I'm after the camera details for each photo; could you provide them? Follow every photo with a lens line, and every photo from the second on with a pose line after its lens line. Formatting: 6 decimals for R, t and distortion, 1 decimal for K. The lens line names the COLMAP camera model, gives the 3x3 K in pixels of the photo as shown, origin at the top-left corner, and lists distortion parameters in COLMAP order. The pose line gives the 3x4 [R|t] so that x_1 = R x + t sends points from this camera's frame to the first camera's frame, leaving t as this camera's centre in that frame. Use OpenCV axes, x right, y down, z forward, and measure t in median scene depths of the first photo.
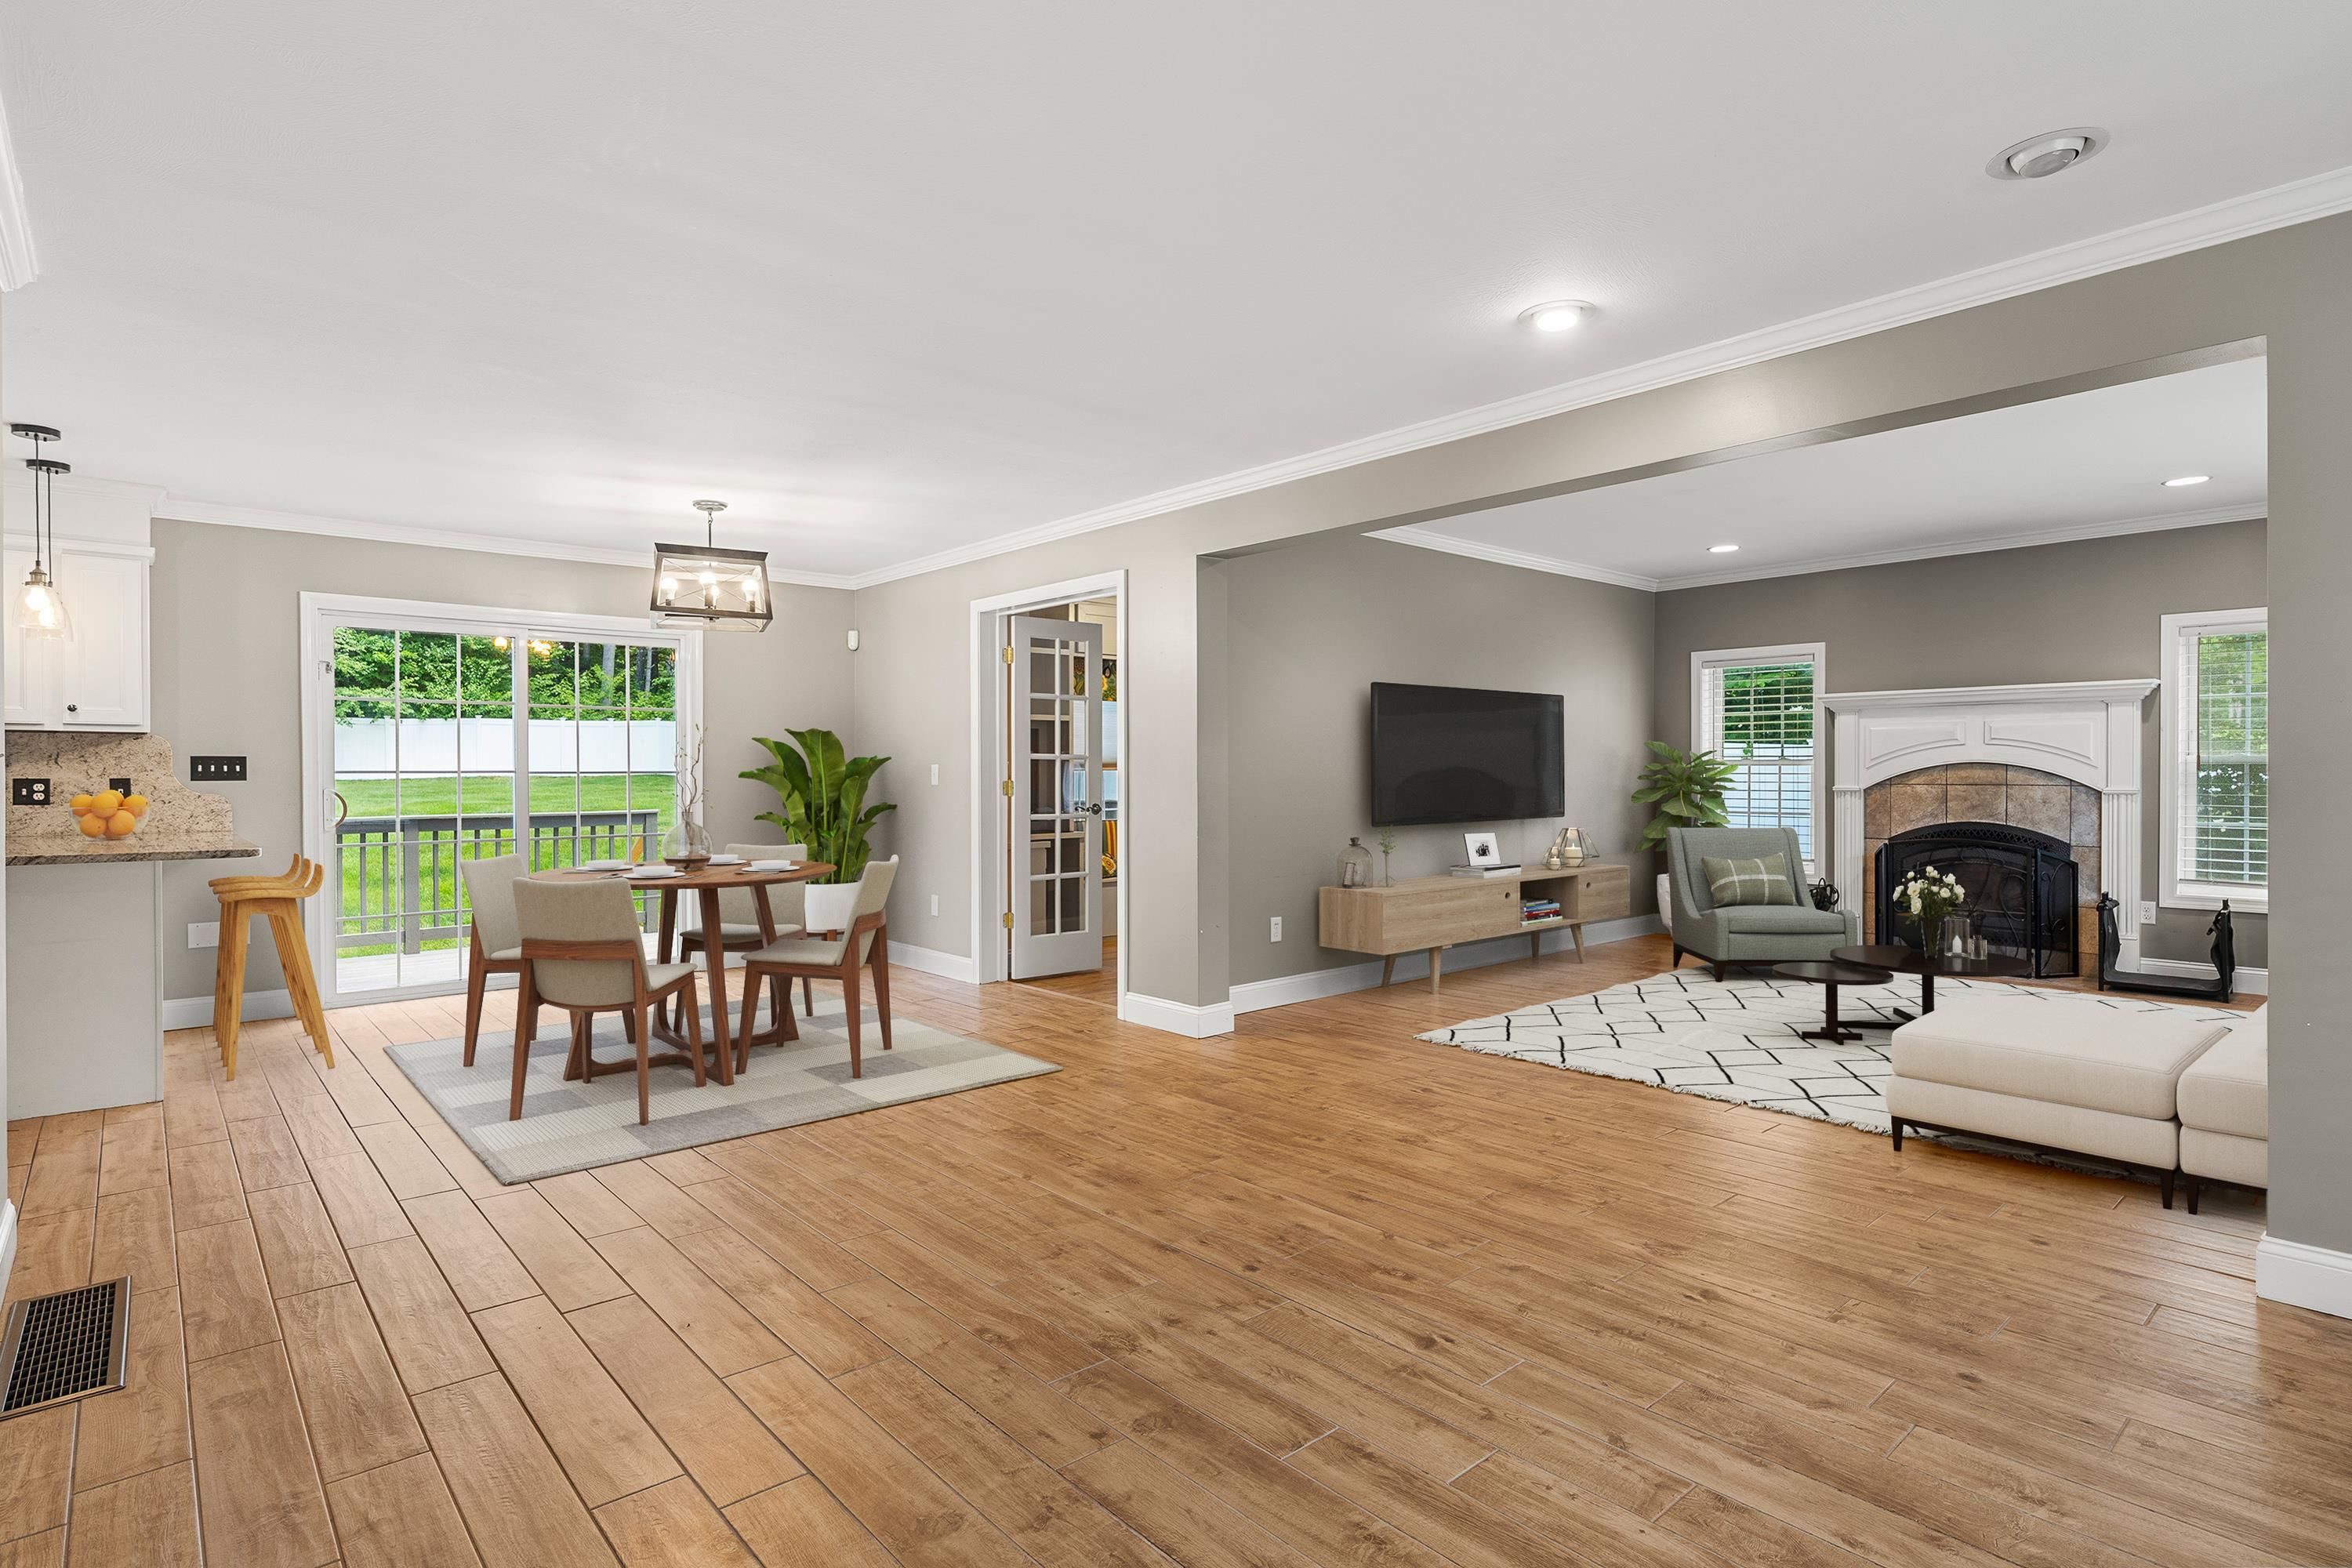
lens RADIAL K [[1186.4, 0, 1187.8], [0, 1186.4, 778.6], [0, 0, 1]] dist [-0.003640, -0.000041]
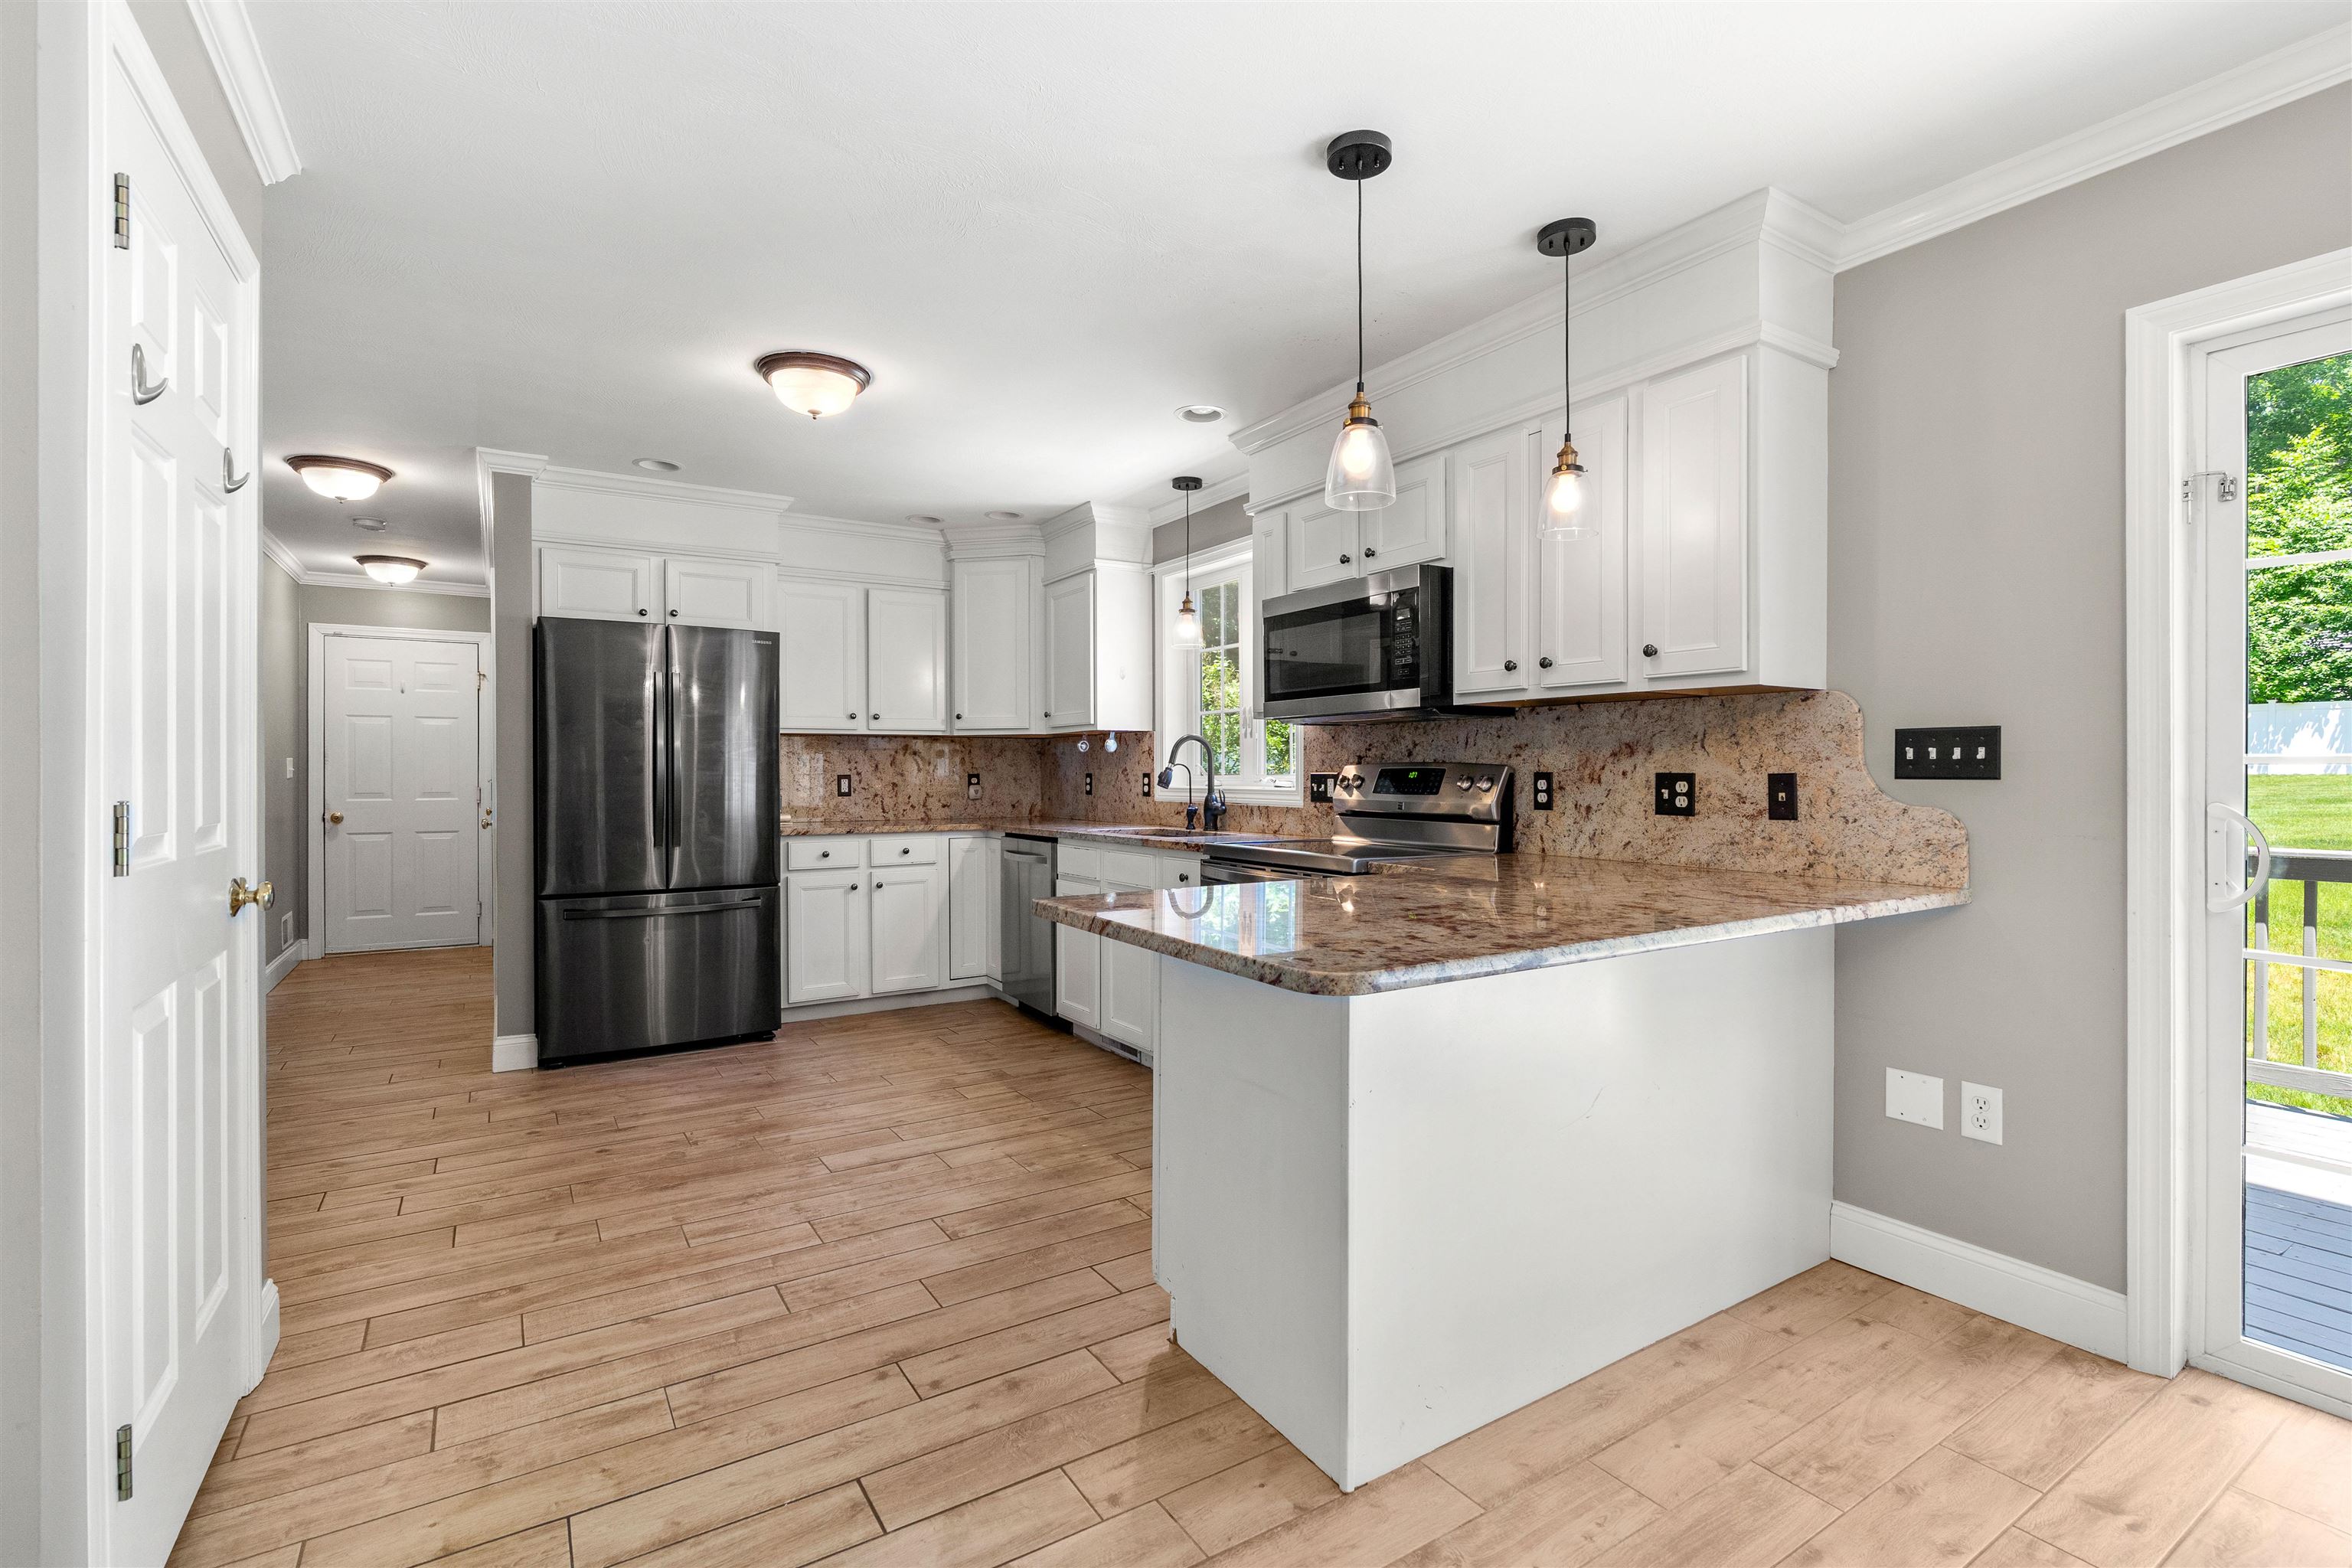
lens RADIAL K [[1069.2, 0, 1183.8], [0, 1069.2, 770.5], [0, 0, 1]] dist [-0.005701, -0.000322]
pose [[-0.159282, 0.002498, -0.987230, -0.558966], [-0.003765, 0.999988, 0.003137, -0.003061], [0.987226, 0.004216, -0.159271, 1.219711]]
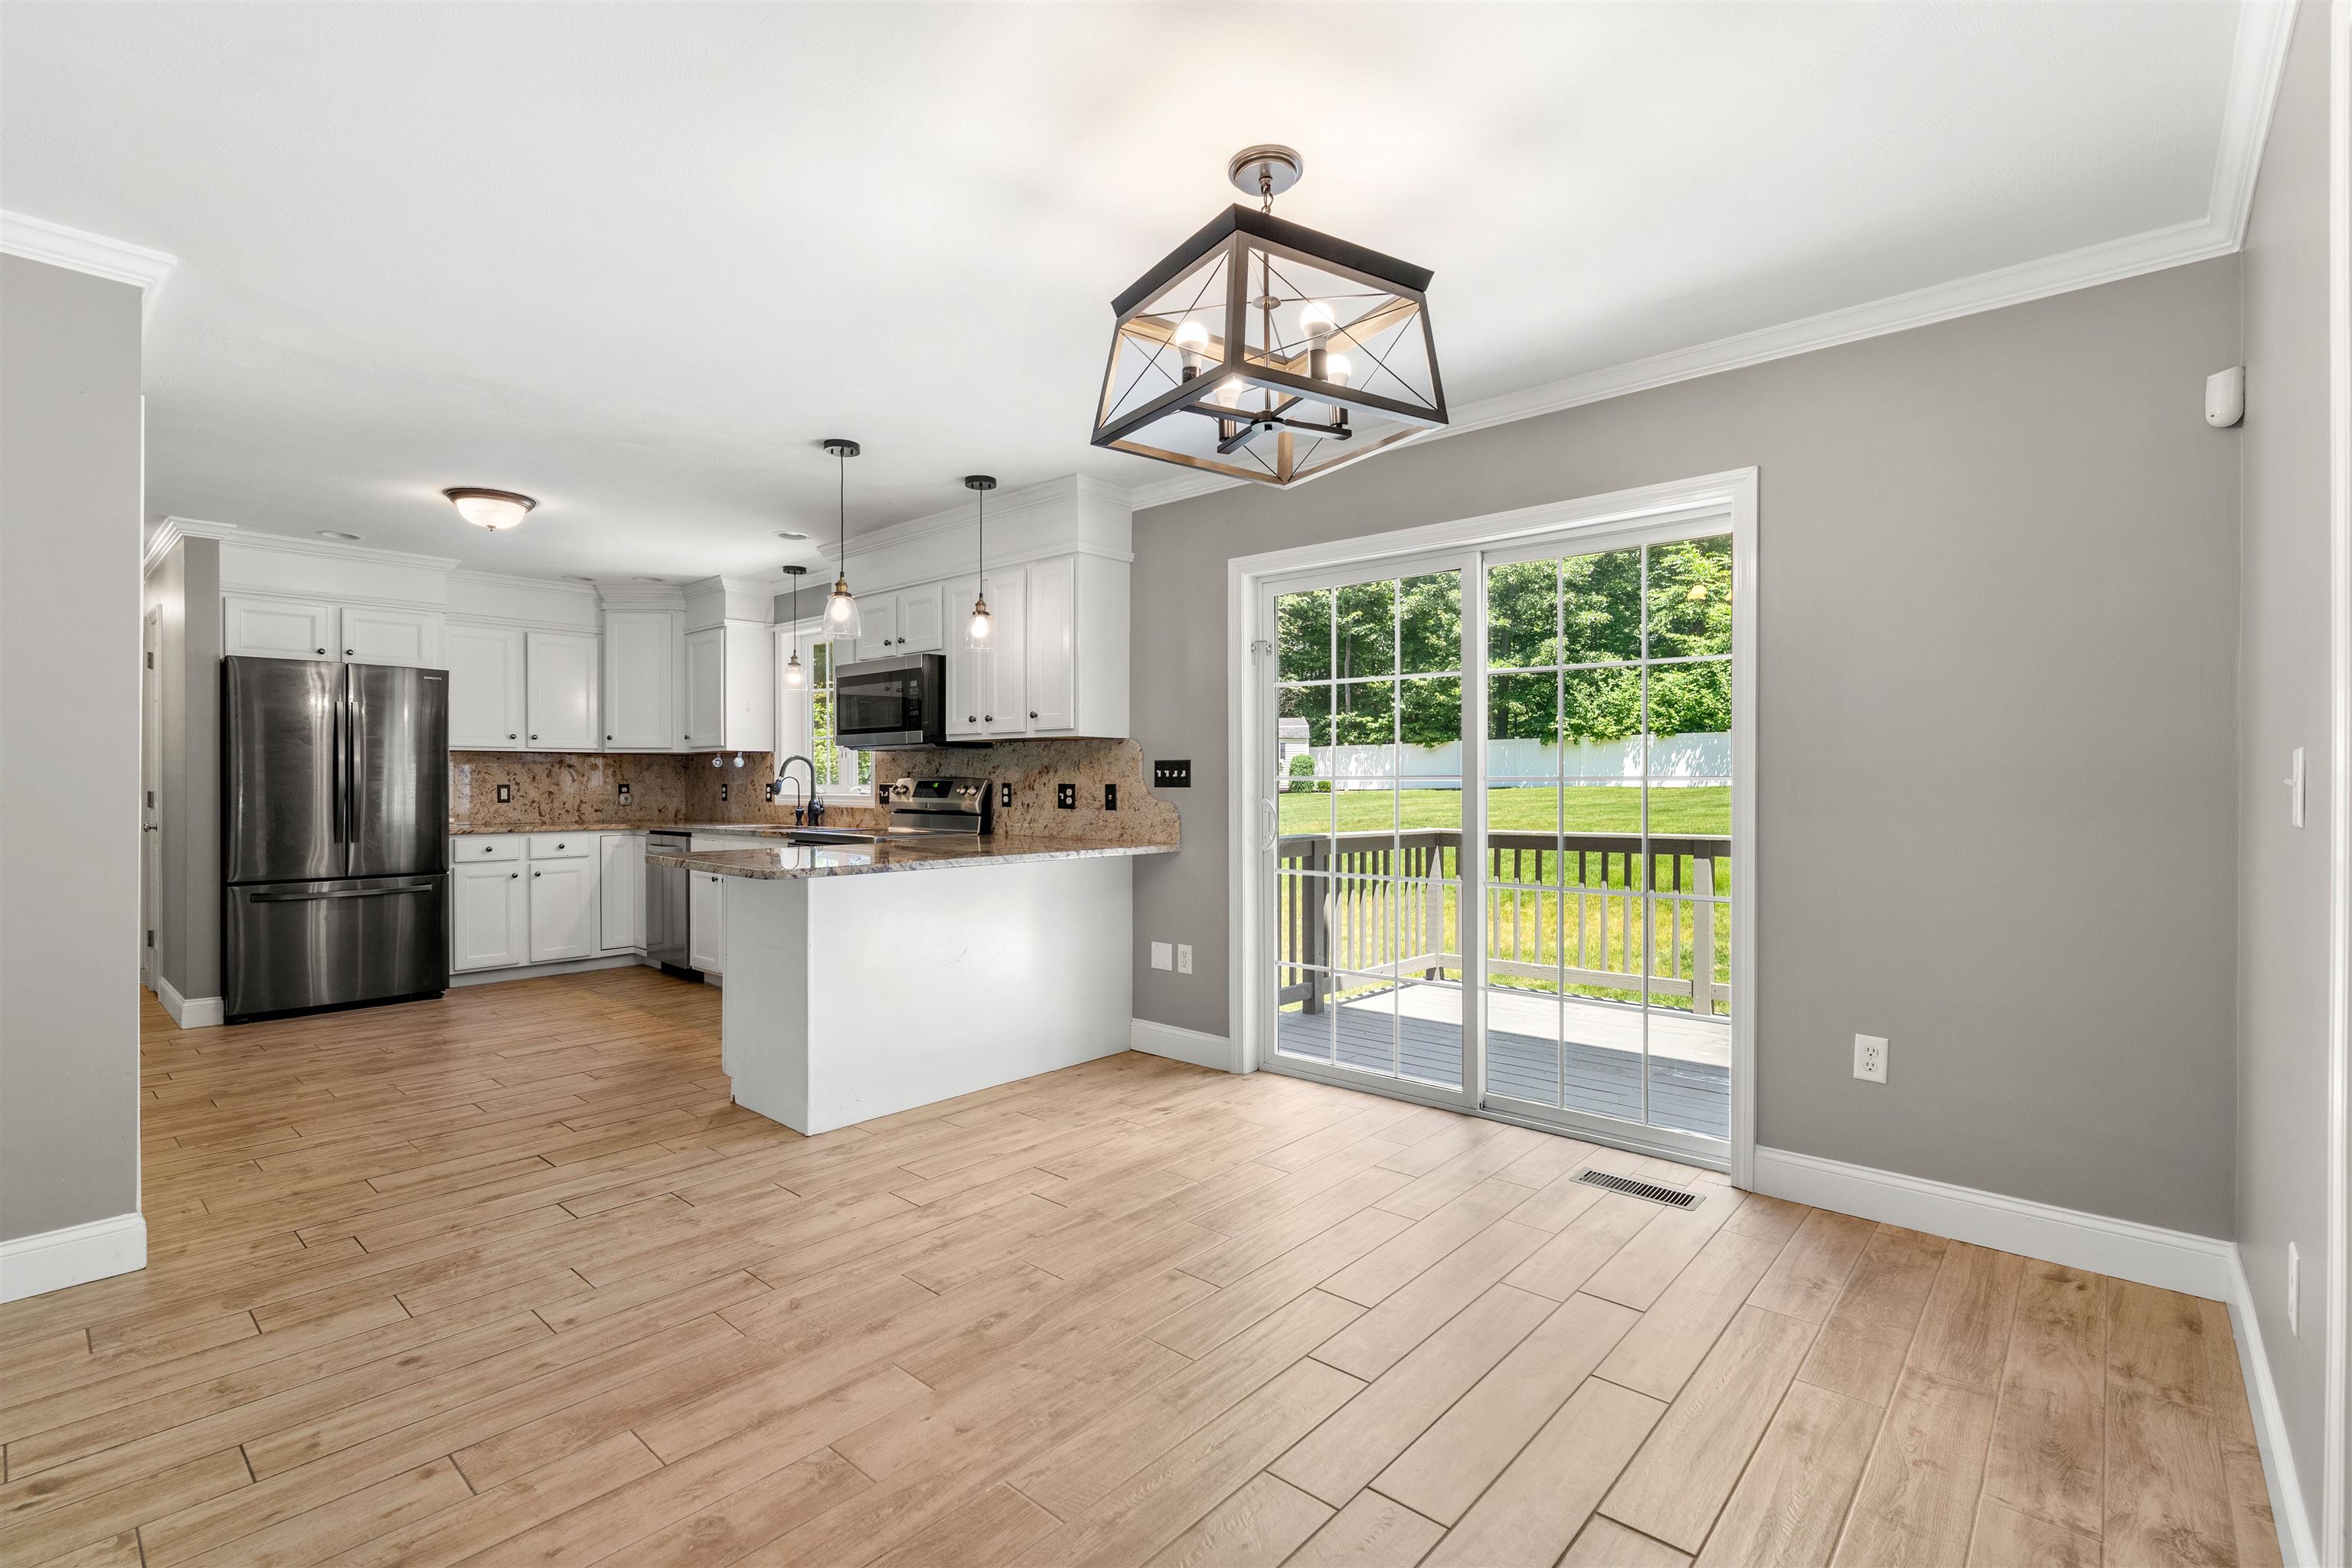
lens RADIAL K [[1062.8, 0, 1184.5], [0, 1062.8, 784.2], [0, 0, 1]] dist [-0.010790, 0.003359]
pose [[0.120337, 0.005065, -0.992720, -0.023647], [-0.006247, 0.999971, 0.004345, -0.006669], [0.992713, 0.005679, 0.120365, 1.447124]]
